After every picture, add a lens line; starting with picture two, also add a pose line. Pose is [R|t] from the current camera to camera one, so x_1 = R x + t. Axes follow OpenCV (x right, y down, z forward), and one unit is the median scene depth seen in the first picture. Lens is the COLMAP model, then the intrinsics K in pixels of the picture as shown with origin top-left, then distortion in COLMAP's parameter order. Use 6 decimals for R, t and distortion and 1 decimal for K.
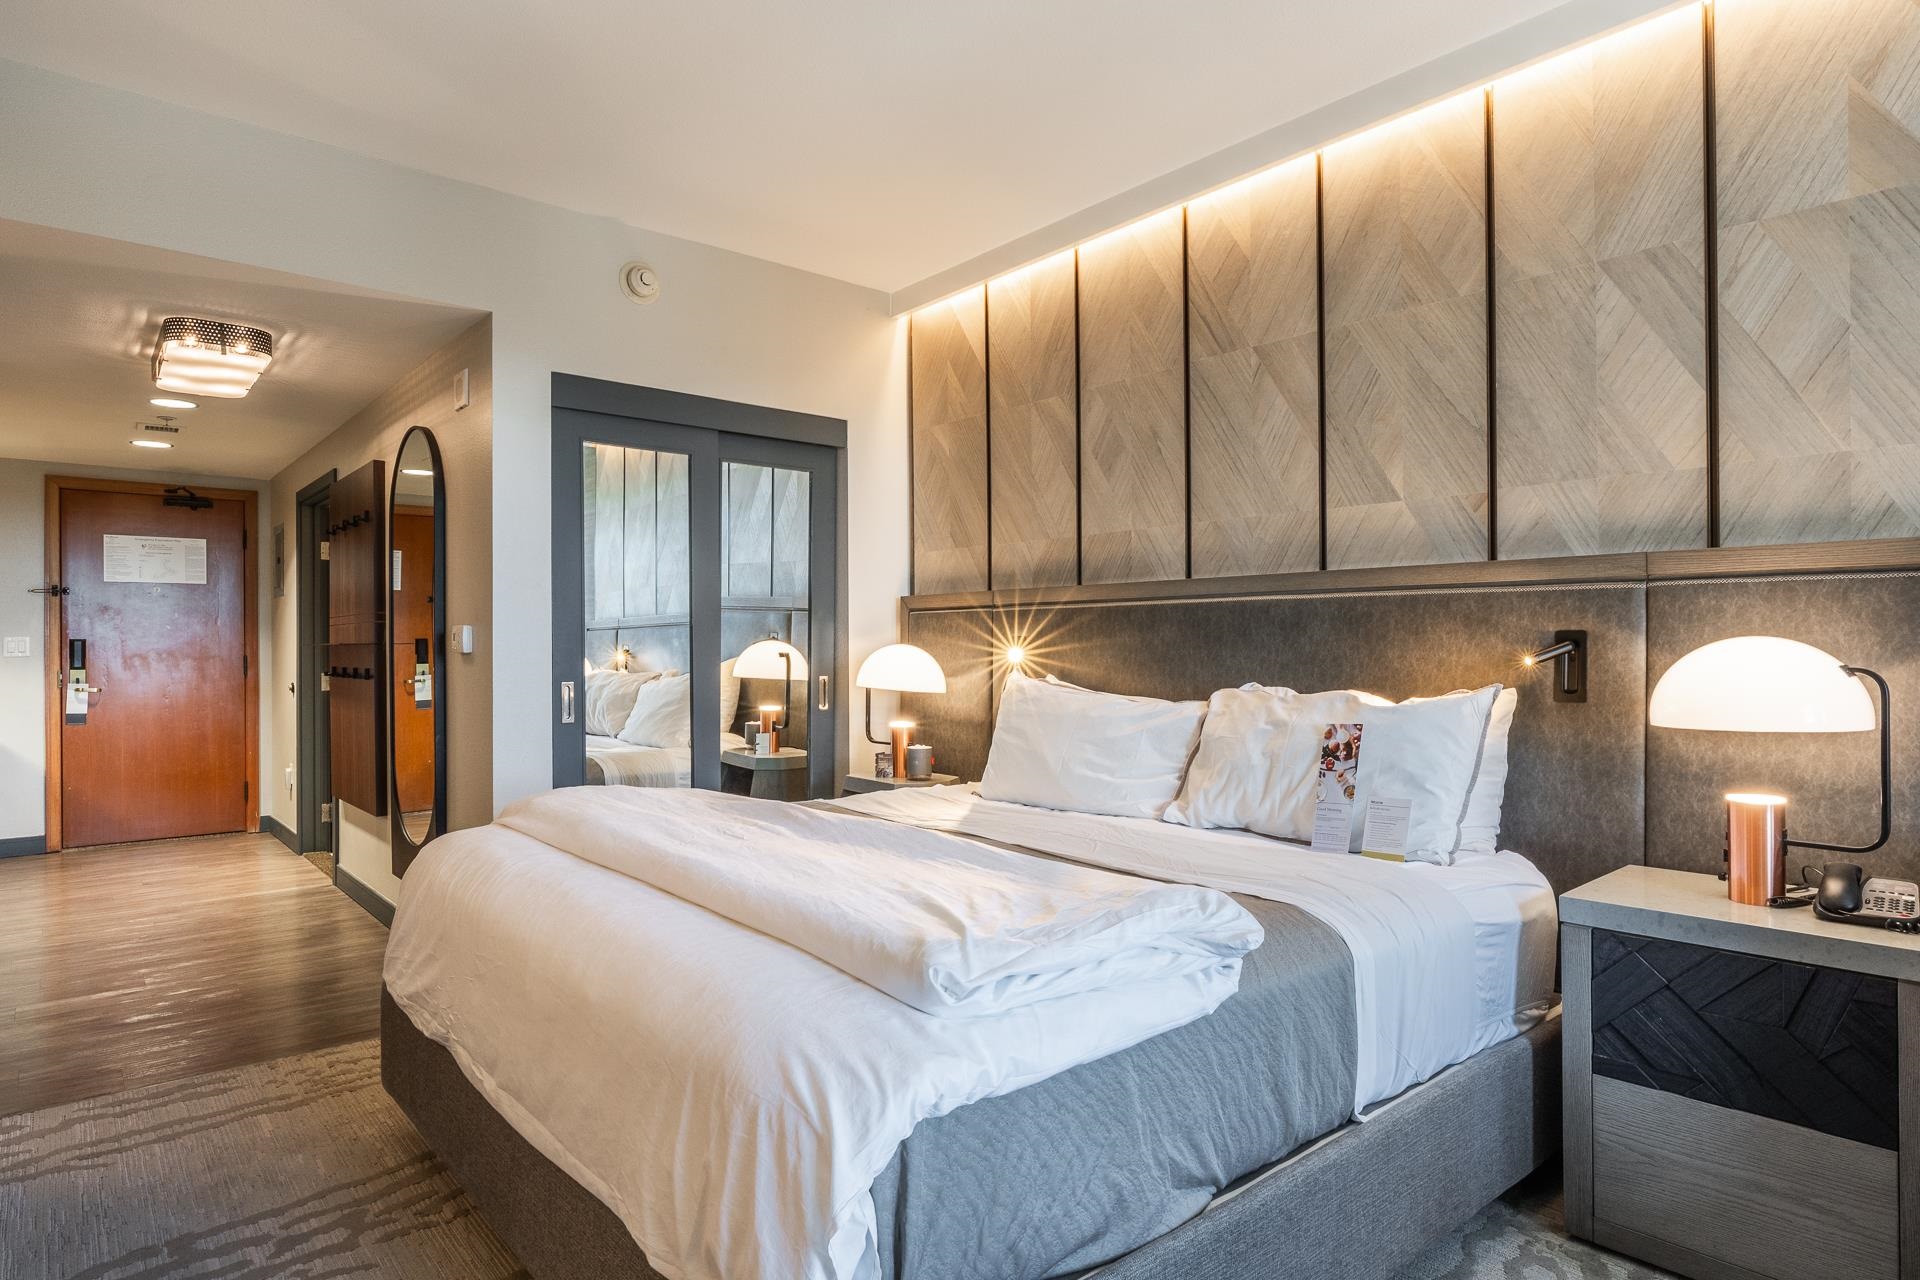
lens RADIAL K [[1060.2, 0, 953.9], [0, 1060.2, 634.3], [0, 0, 1]] dist [-0.000633, -0.000426]
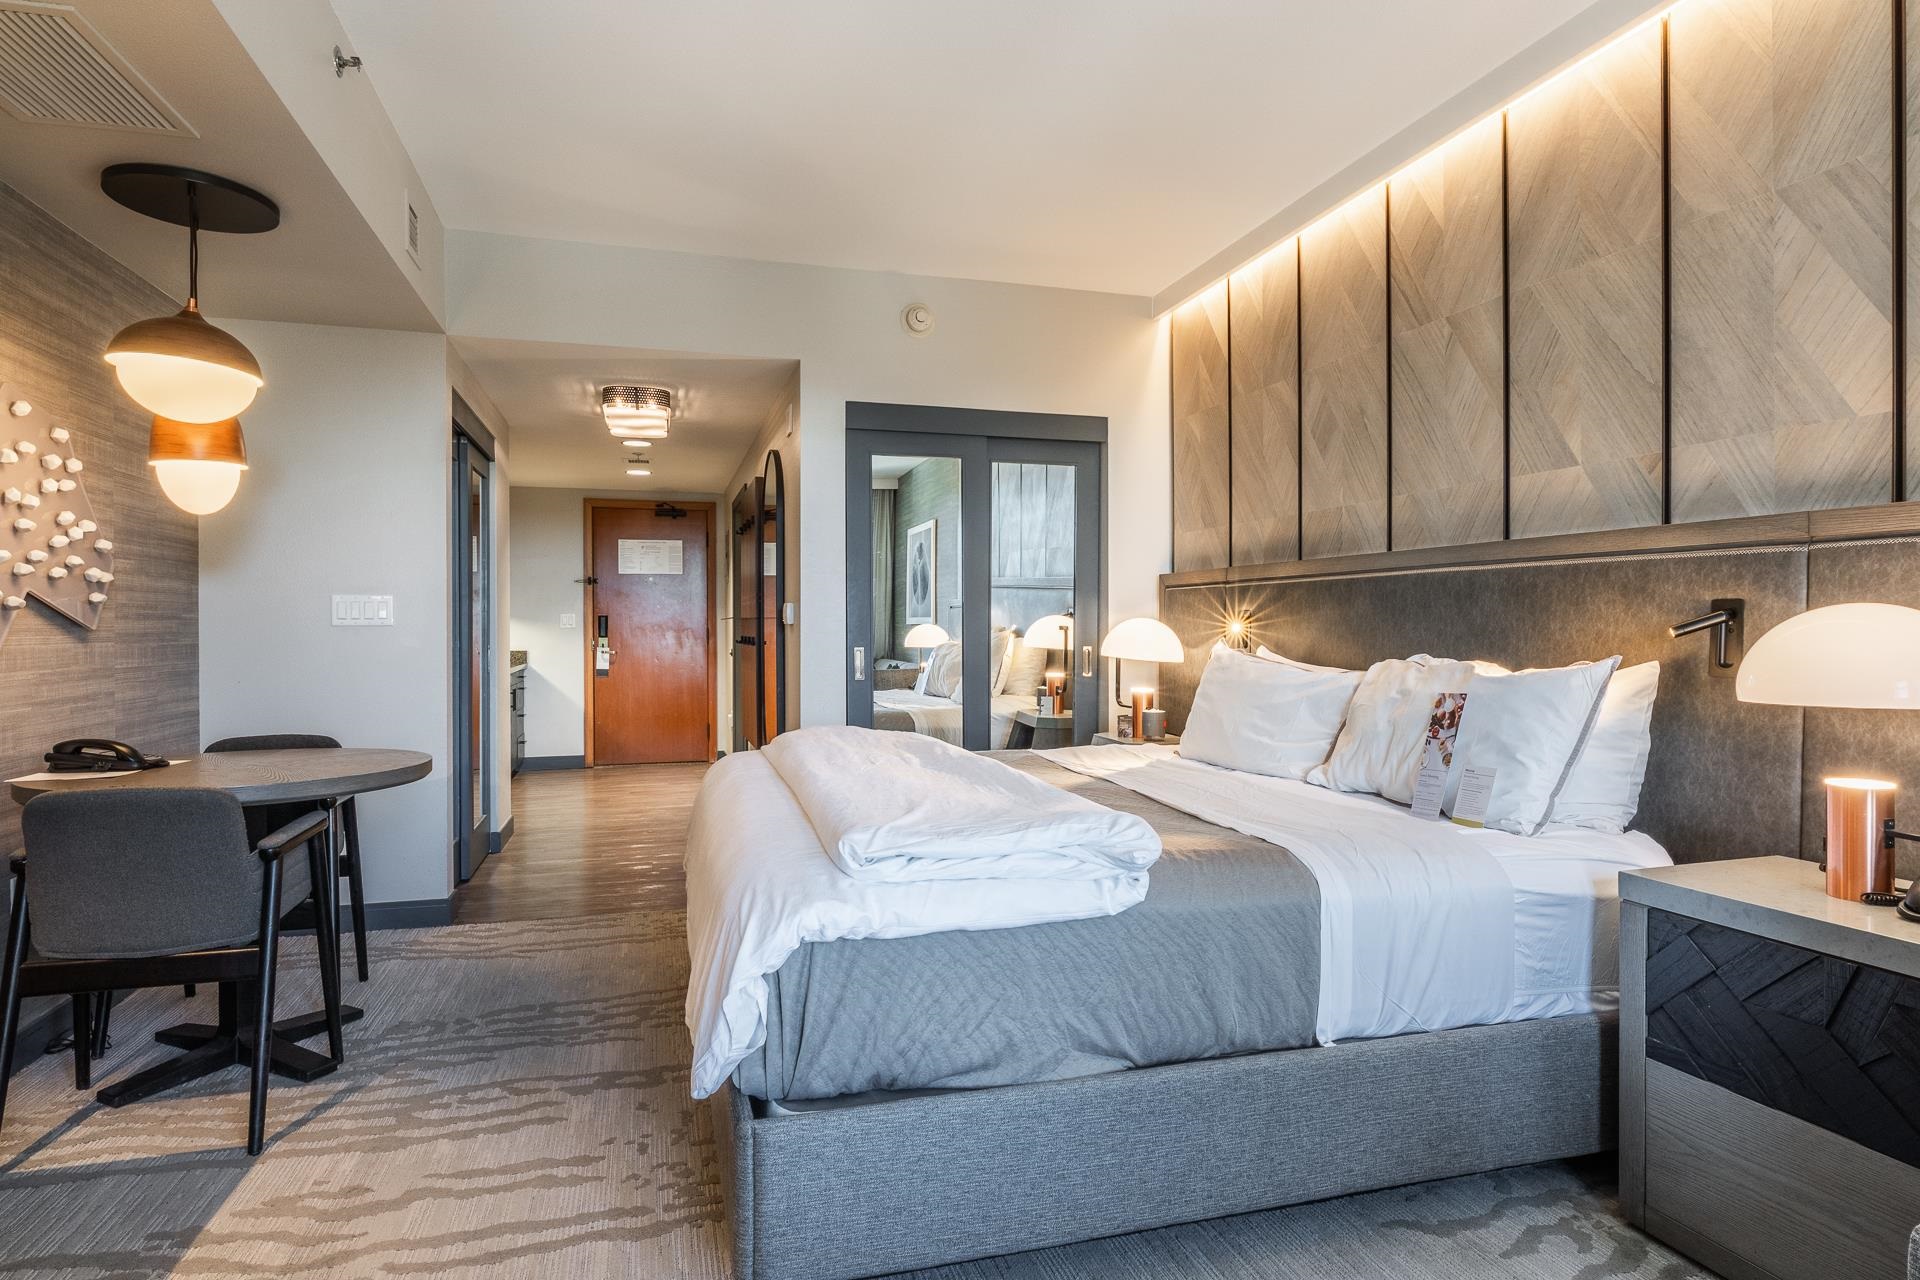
lens RADIAL K [[1023.7, 0, 956.7], [0, 1023.7, 620.8], [0, 0, 1]] dist [0.001057, -0.001048]
pose [[0.913449, 0.000719, -0.406953, 0.313535], [0.002340, 0.999973, 0.007019, 0.007004], [0.406946, -0.007363, 0.913422, -0.080529]]
